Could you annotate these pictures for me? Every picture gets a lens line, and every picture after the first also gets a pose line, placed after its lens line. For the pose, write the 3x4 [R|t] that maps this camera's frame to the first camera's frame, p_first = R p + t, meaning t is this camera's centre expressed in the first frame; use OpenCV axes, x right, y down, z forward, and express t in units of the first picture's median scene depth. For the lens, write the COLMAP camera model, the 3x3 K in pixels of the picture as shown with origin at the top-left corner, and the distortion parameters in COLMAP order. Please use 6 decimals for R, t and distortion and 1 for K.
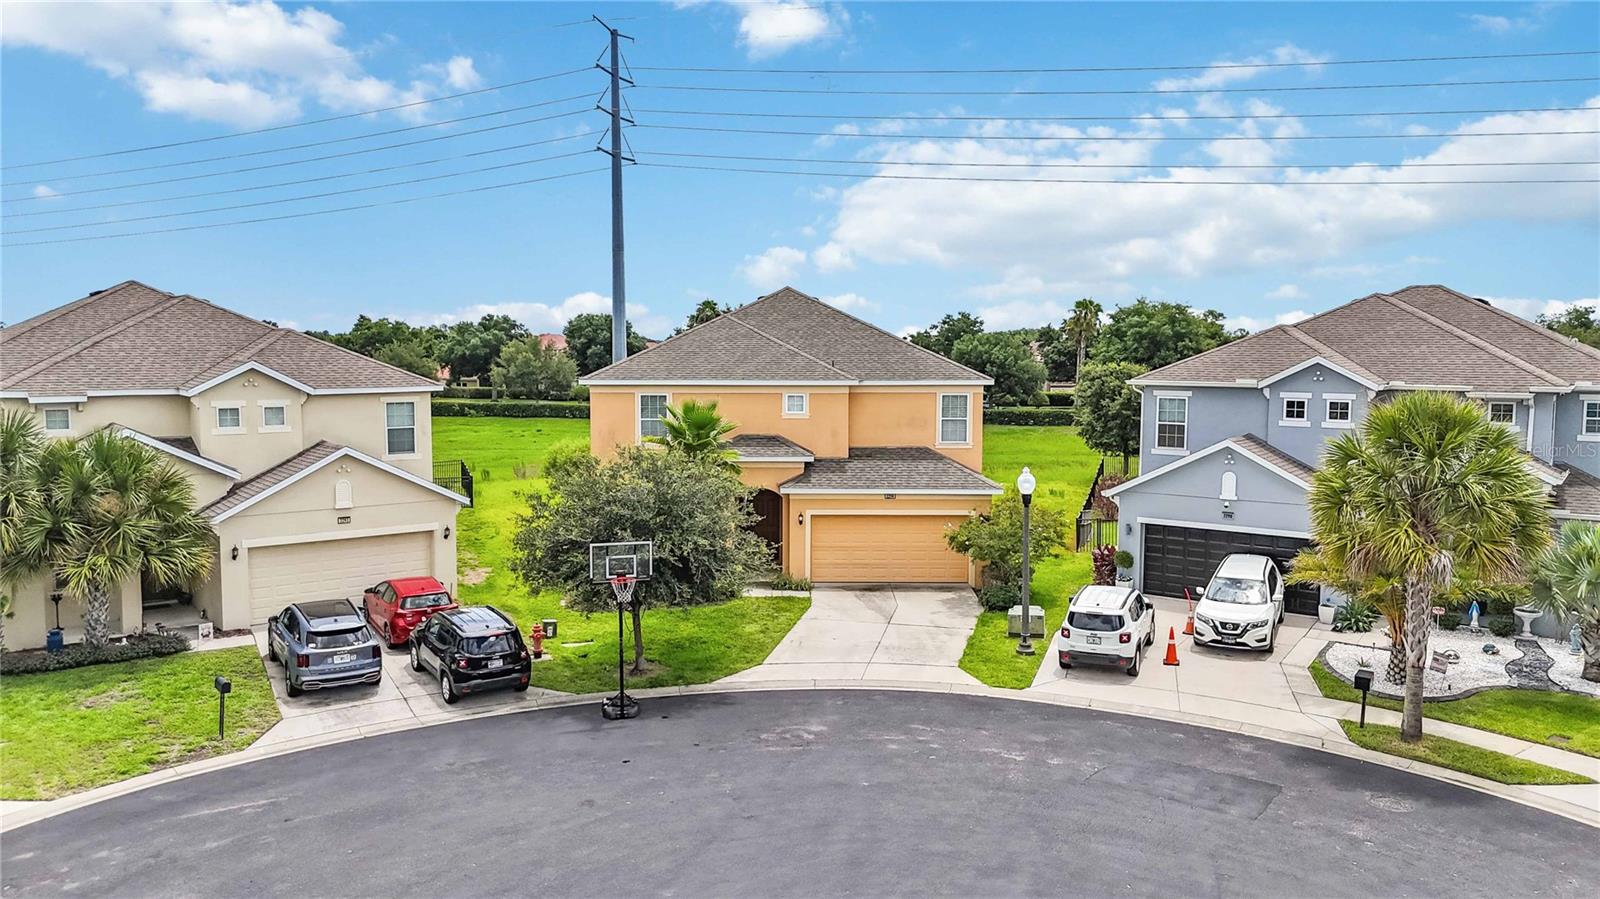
lens RADIAL K [[1175.1, 0, 802.1], [0, 1175.1, 450.8], [0, 0, 1]] dist [0.068160, -0.057555]
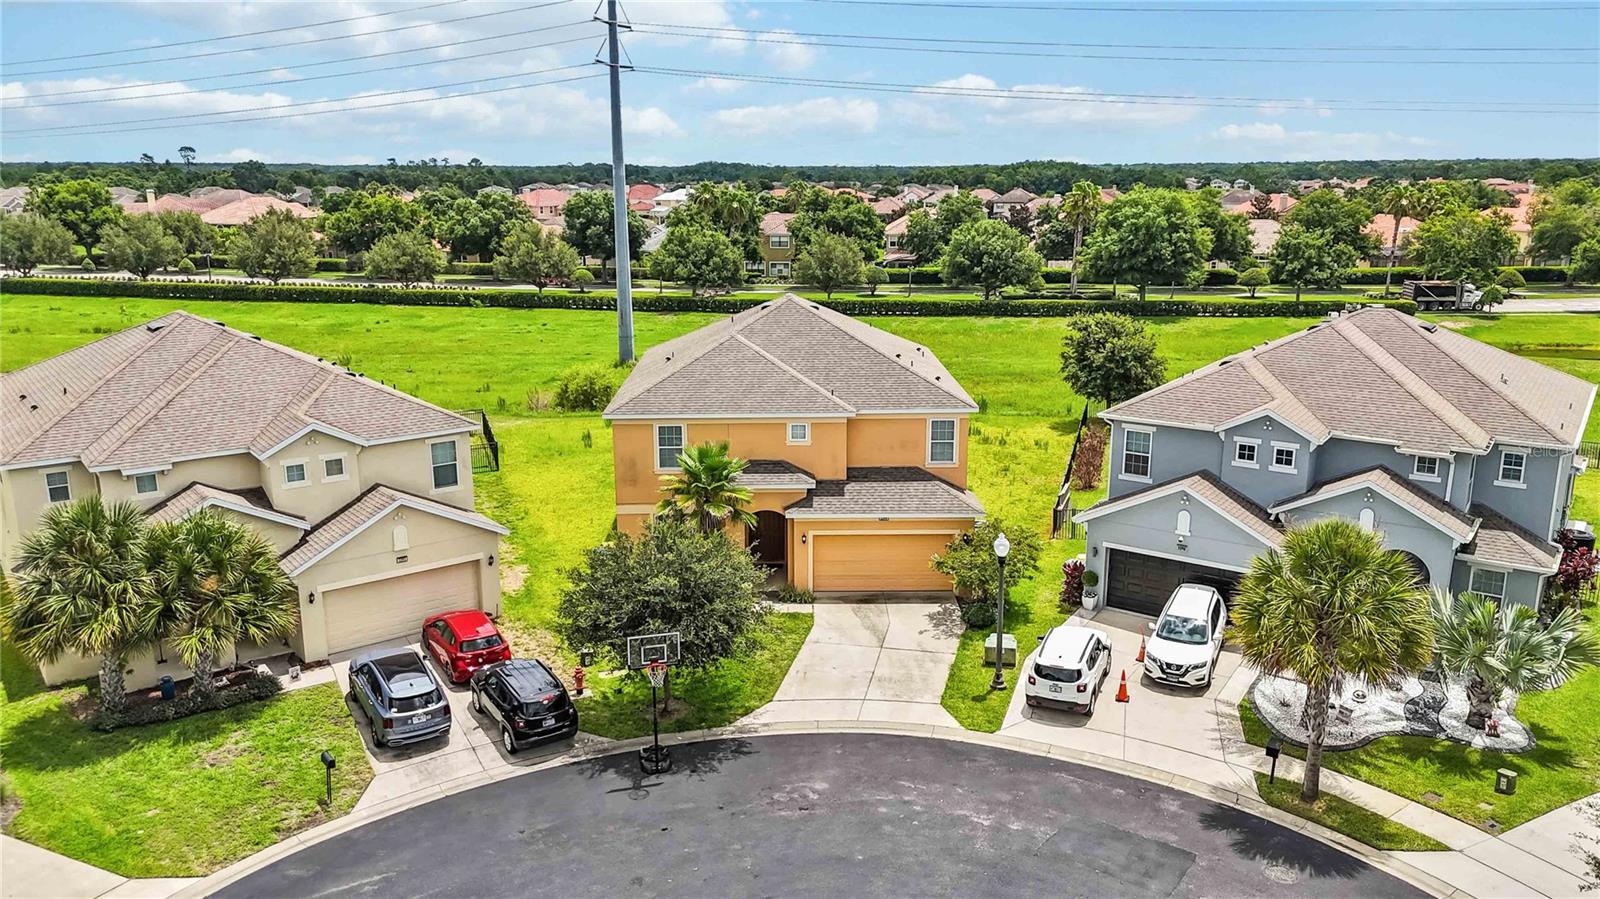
lens RADIAL K [[1175.1, 0, 801.7], [0, 1175.1, 453.3], [0, 0, 1]] dist [0.068160, -0.057555]
pose [[0.999986, -0.005310, 0.000330, -0.004035], [0.005204, 0.989147, 0.146839, -0.231792], [-0.001106, -0.146836, 0.989160, -0.119313]]
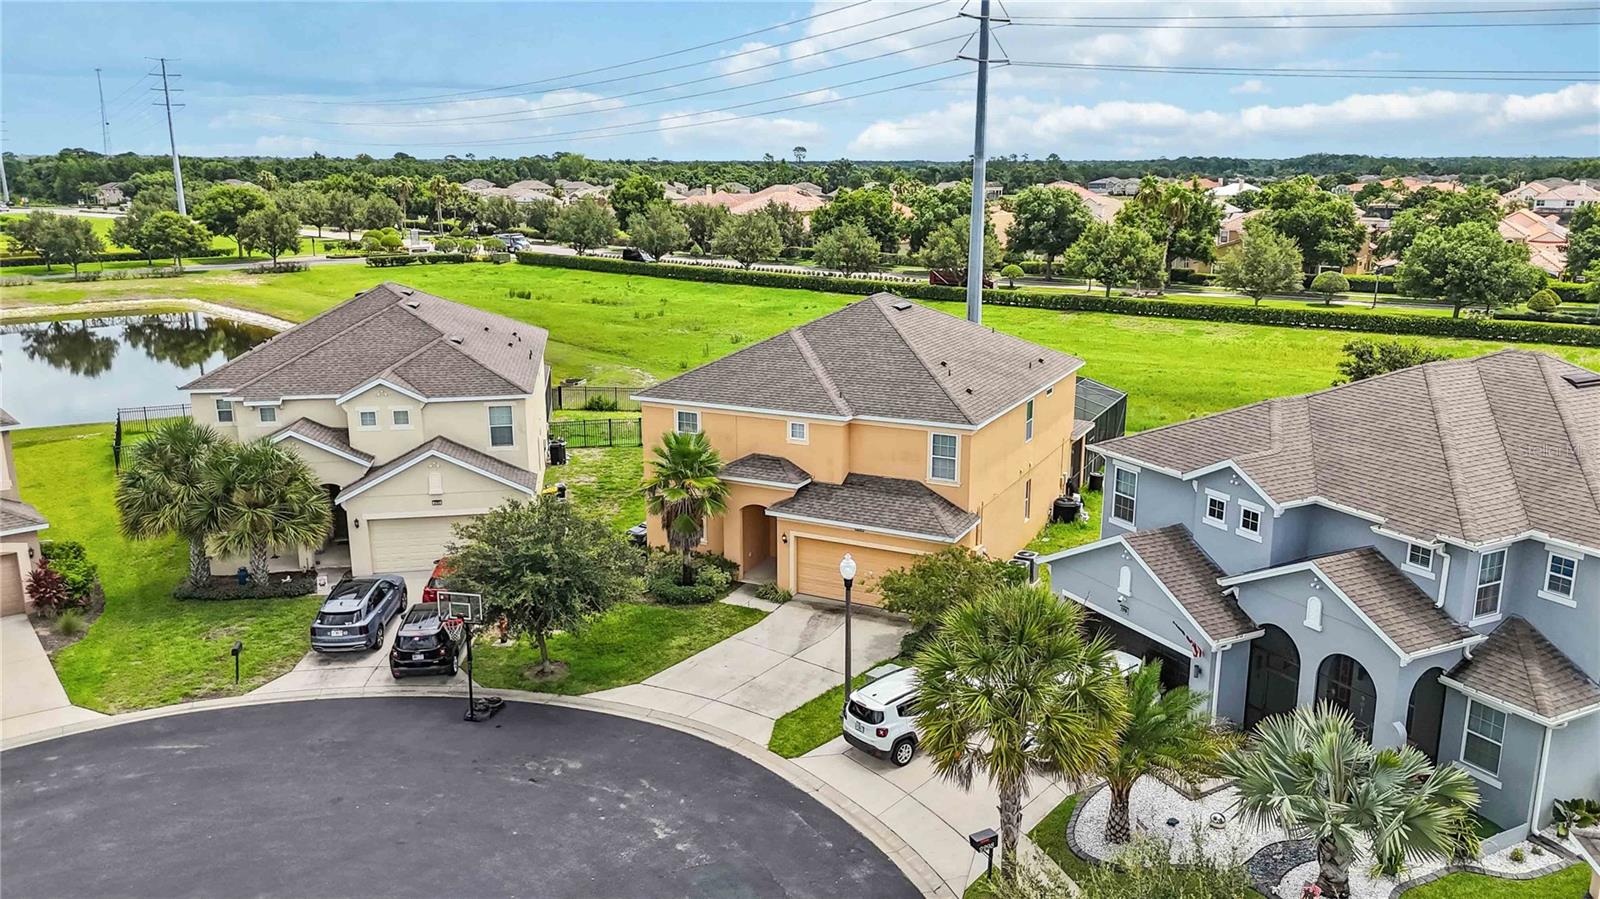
lens RADIAL K [[1175.1, 0, 802.6], [0, 1175.1, 452.1], [0, 0, 1]] dist [0.068160, -0.057555]
pose [[0.884584, 0.106651, -0.454022, 0.630913], [-0.037803, 0.986695, 0.158125, -0.246661], [0.464846, -0.122711, 0.876847, 0.050239]]
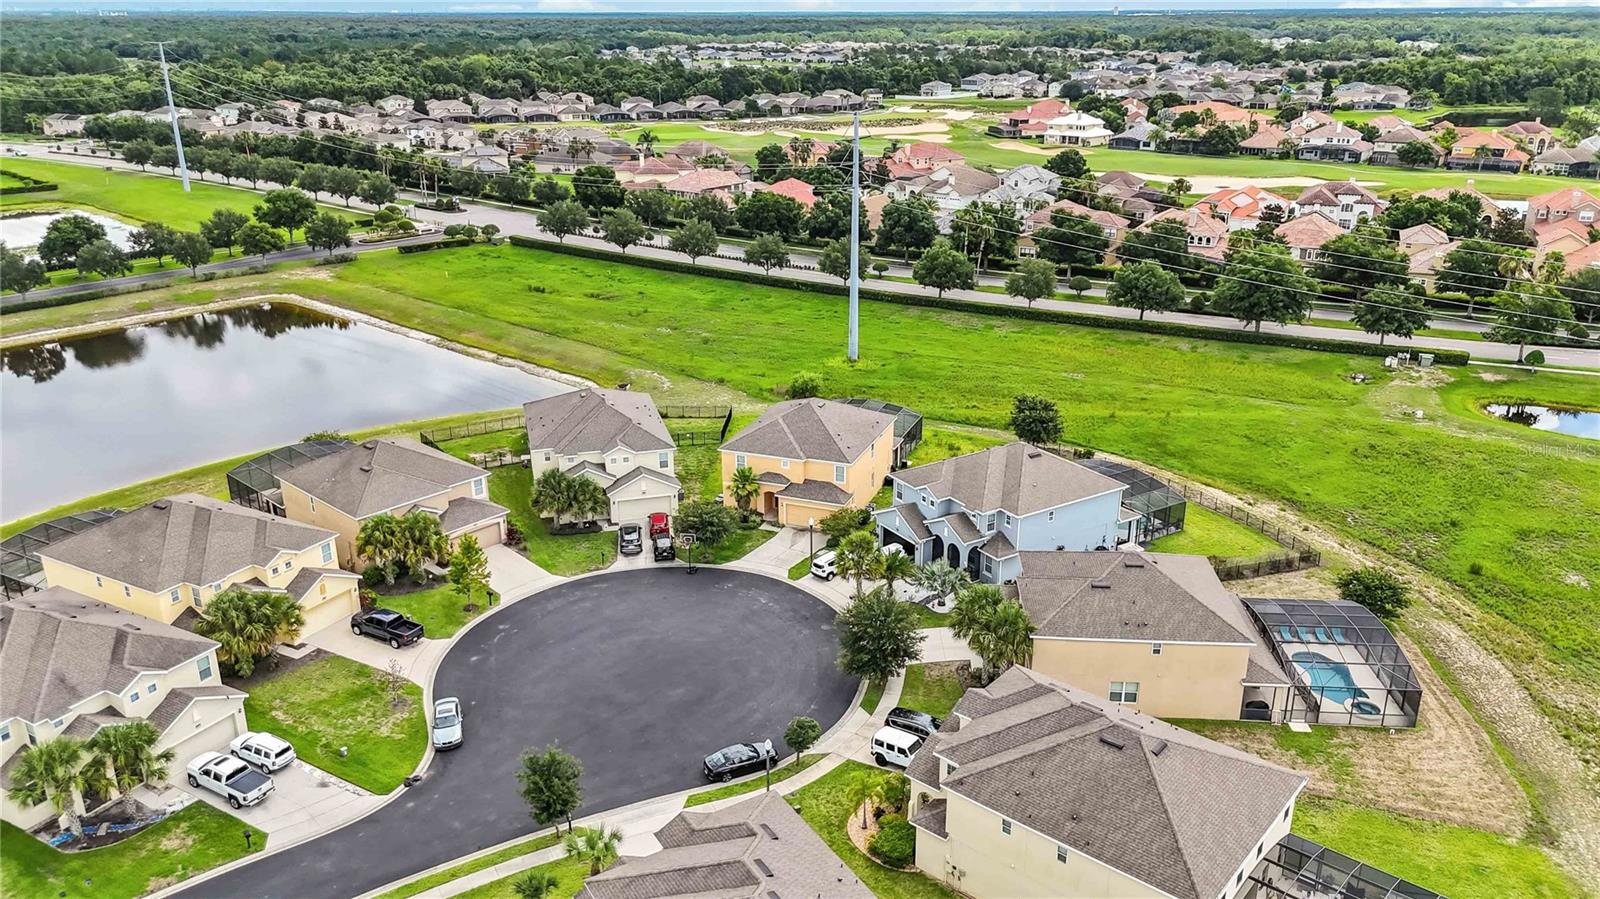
lens RADIAL K [[1175.1, 0, 804.7], [0, 1175.1, 461.0], [0, 0, 1]] dist [0.068160, -0.057555]
pose [[0.926319, 0.130303, -0.353488, 1.357565], [-0.029596, 0.960552, 0.276522, -1.087063], [0.375575, -0.245686, 0.893634, -2.016186]]
